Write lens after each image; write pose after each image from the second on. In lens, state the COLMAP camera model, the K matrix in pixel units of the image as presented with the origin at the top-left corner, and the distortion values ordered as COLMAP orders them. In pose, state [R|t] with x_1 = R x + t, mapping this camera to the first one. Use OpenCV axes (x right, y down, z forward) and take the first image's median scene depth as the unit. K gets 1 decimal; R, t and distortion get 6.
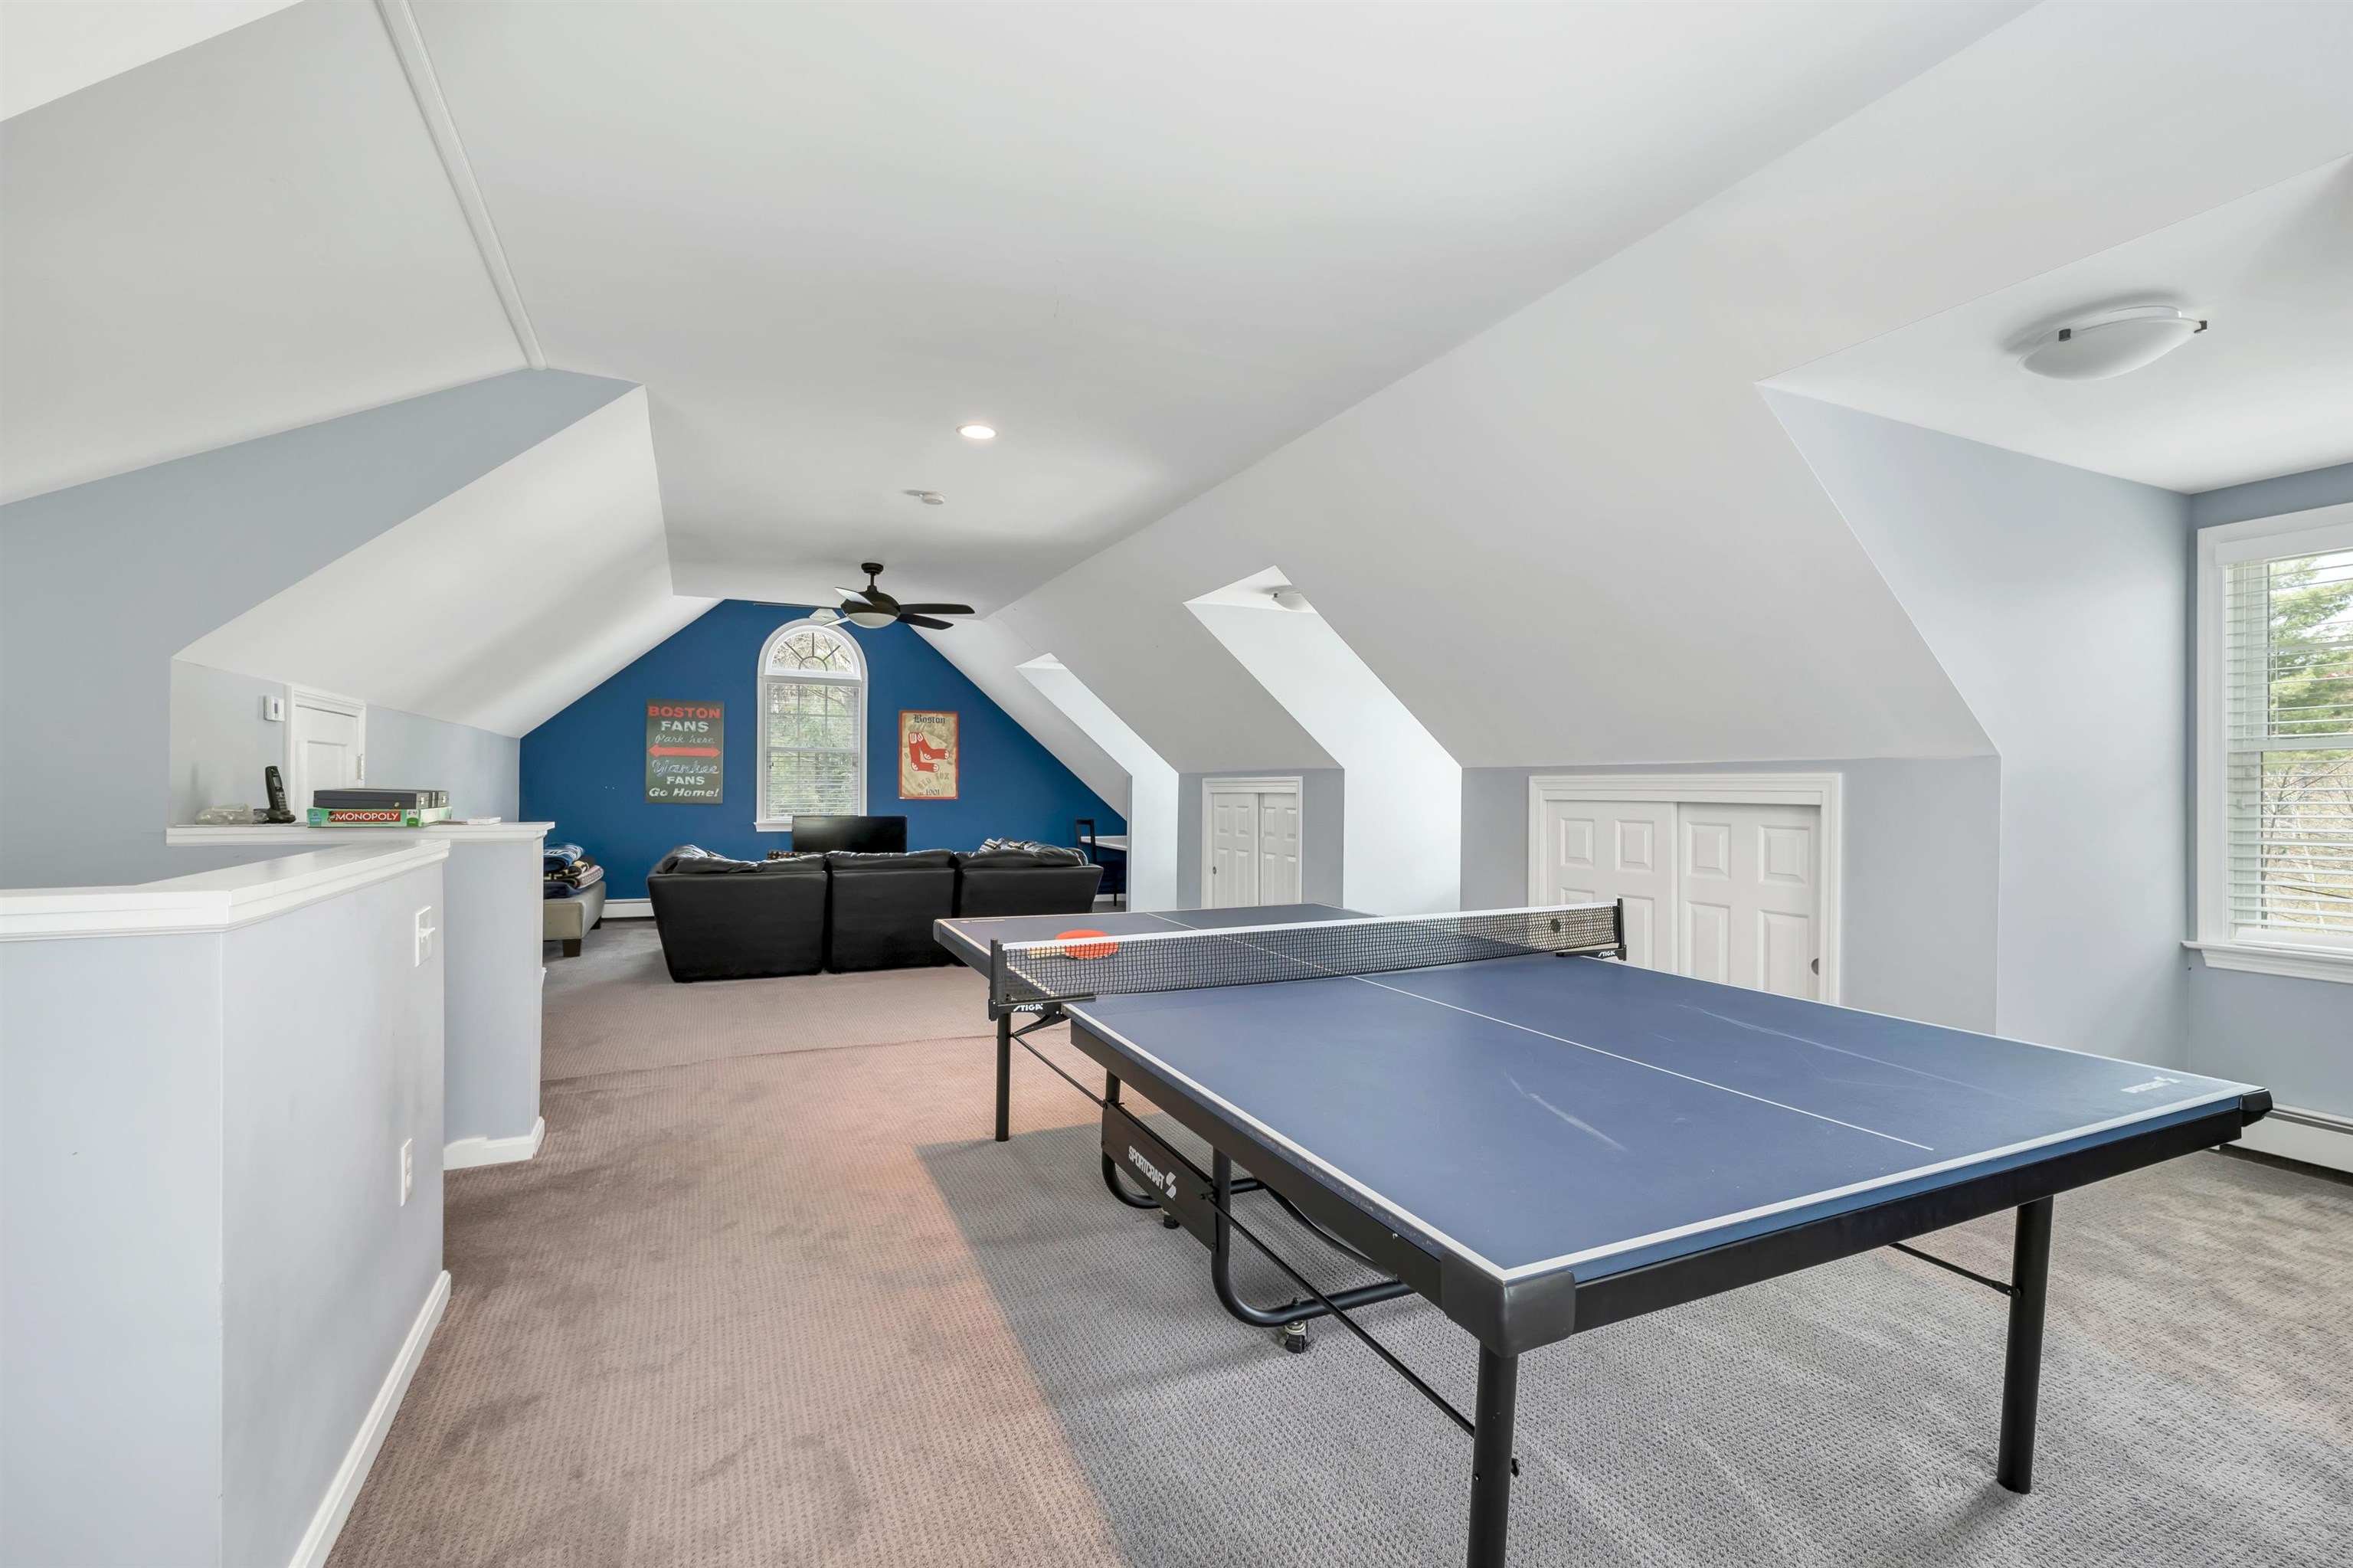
lens RADIAL K [[985.0, 0, 1140.9], [0, 985.0, 788.4], [0, 0, 1]] dist [0.001376, 0.000038]
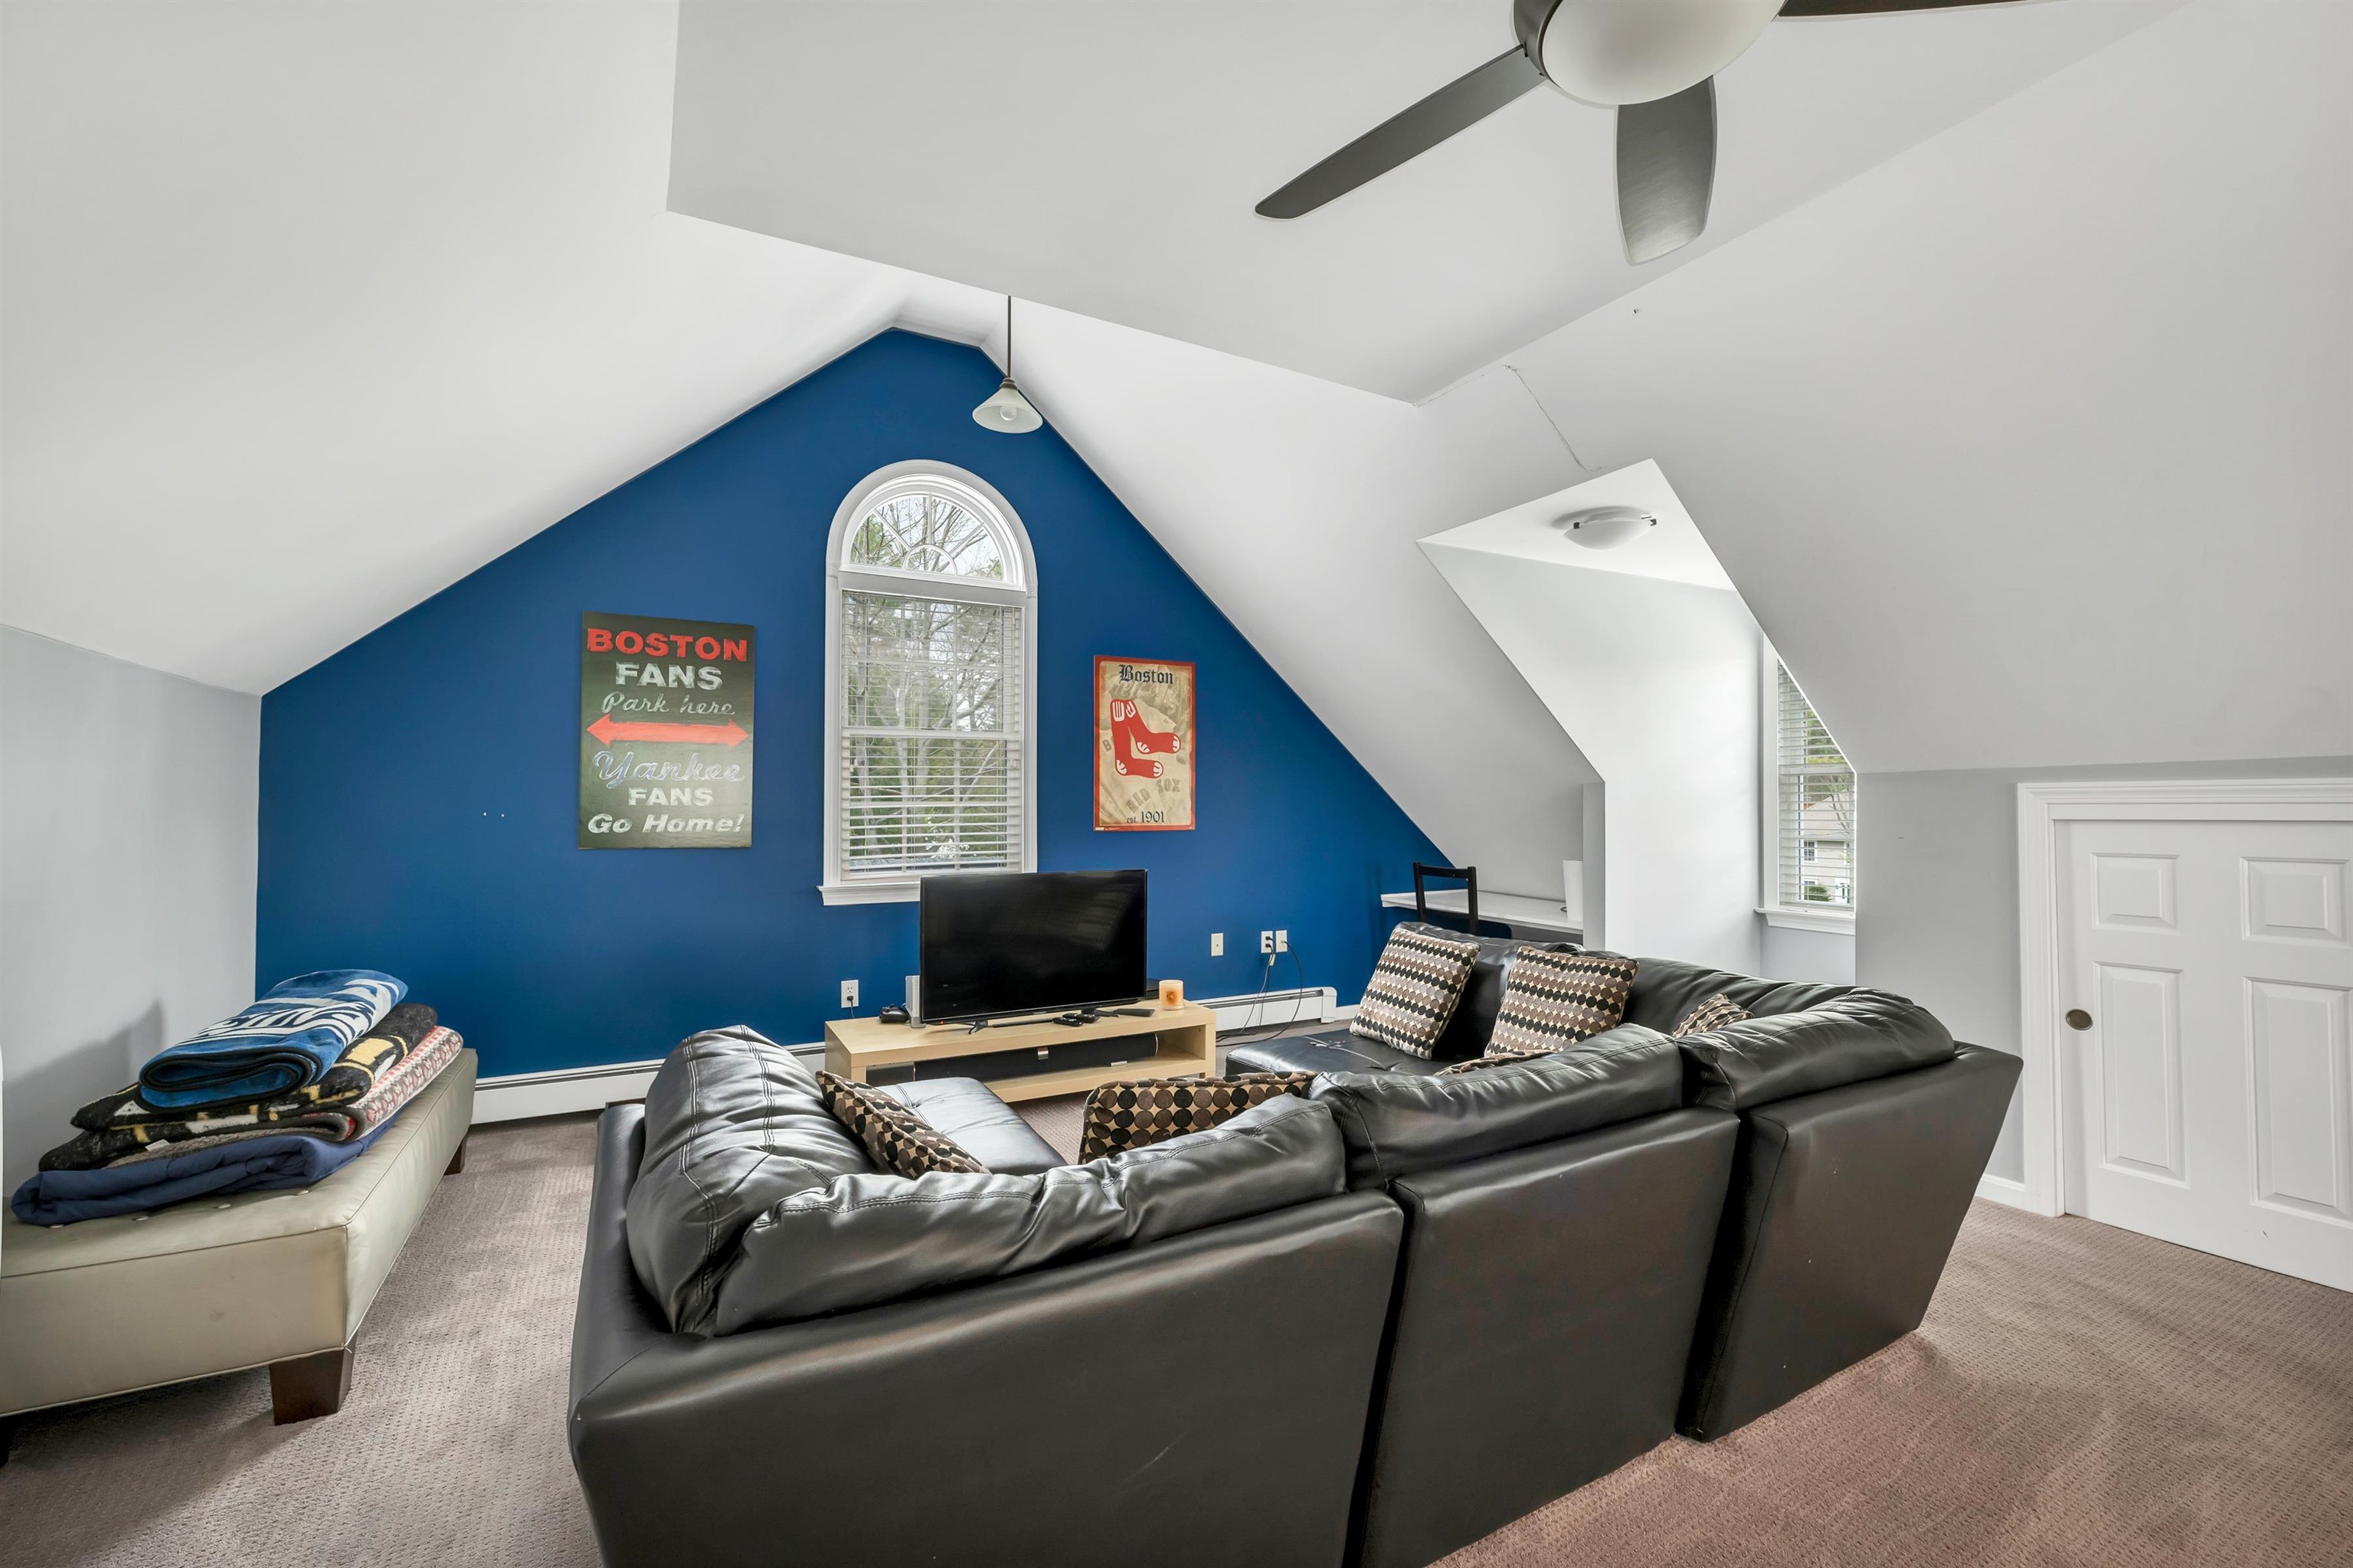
lens RADIAL K [[985.0, 0, 1140.9], [0, 985.0, 788.4], [0, 0, 1]] dist [0.001376, 0.000038]
pose [[0.998951, -0.003952, 0.045626, -0.244453], [0.004497, 0.999920, -0.011851, -0.005049], [-0.045575, 0.012044, 0.998888, 0.492666]]
